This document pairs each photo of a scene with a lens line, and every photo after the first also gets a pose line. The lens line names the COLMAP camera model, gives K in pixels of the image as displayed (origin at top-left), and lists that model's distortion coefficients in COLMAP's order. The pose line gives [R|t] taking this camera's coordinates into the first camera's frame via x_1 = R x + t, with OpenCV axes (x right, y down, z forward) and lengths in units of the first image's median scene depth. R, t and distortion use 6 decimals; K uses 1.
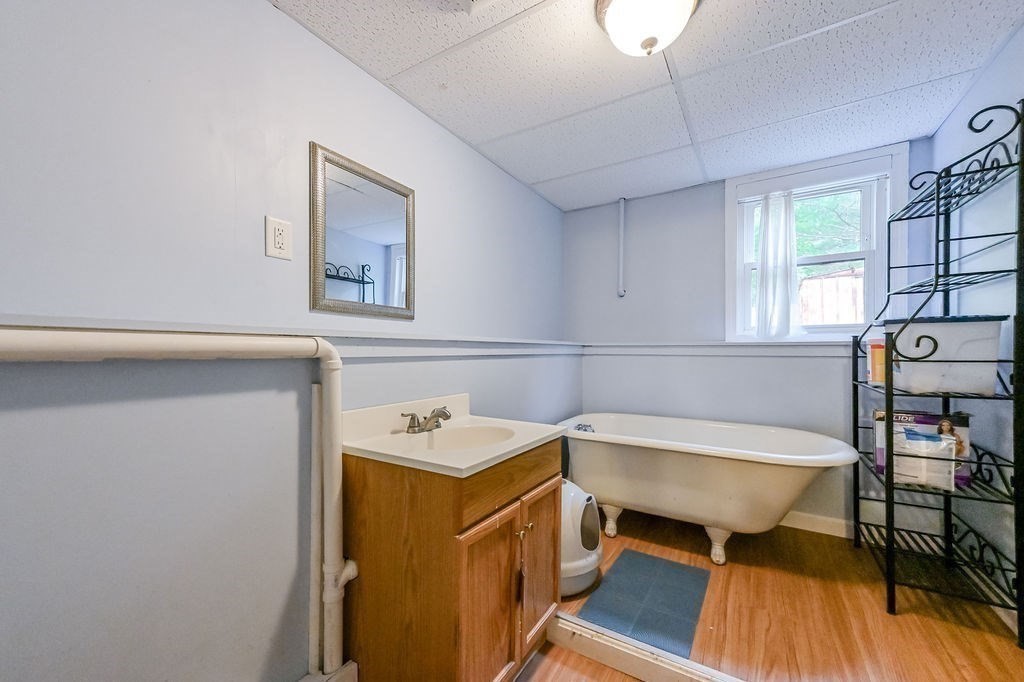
lens RADIAL K [[410.3, 0, 503.9], [0, 410.3, 340.7], [0, 0, 1]] dist [-0.012660, 0.001411]
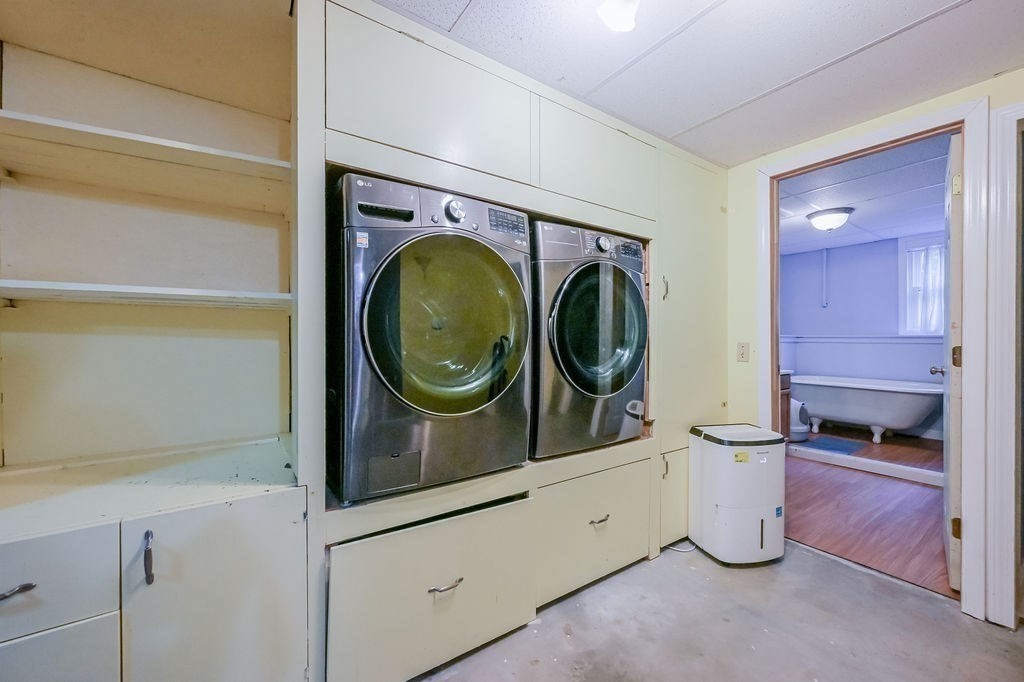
lens RADIAL K [[410.3, 0, 517.7], [0, 410.3, 338.8], [0, 0, 1]] dist [-0.012660, 0.001411]
pose [[0.926680, 0.000374, -0.375850, -0.408118], [0.005912, 0.999861, 0.015572, -0.024614], [0.375804, -0.016652, 0.926550, -1.674006]]
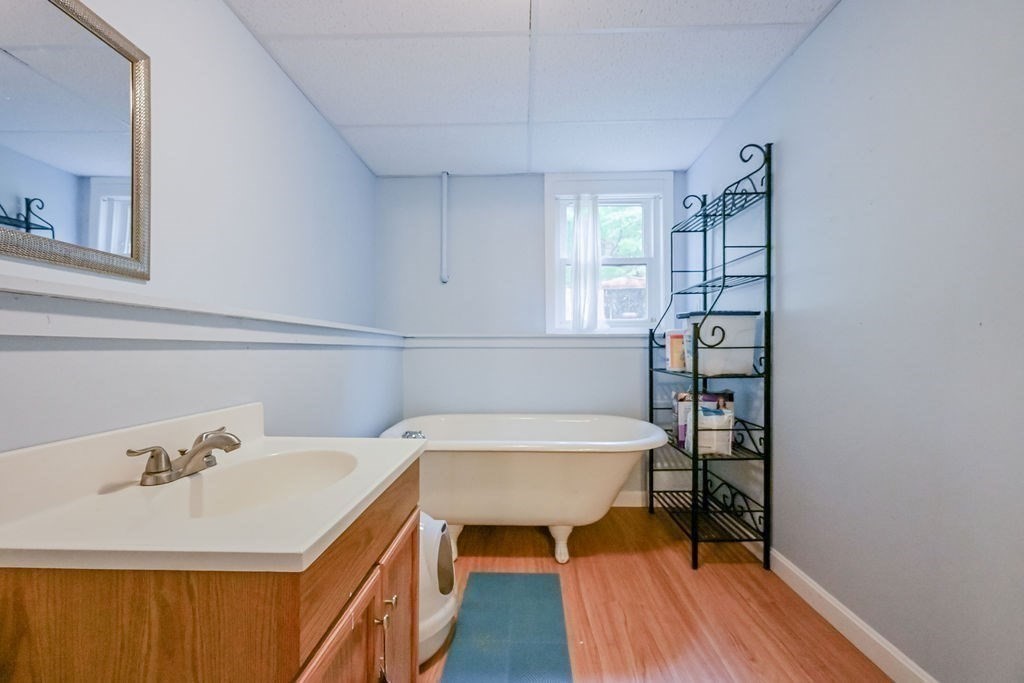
lens RADIAL K [[410.3, 0, 505.4], [0, 410.3, 345.7], [0, 0, 1]] dist [-0.012660, 0.001411]
pose [[0.862374, -0.000882, 0.506271, -0.080341], [-0.003965, 0.999956, 0.008495, 0.033601], [-0.506257, -0.009334, 0.862332, 0.264620]]
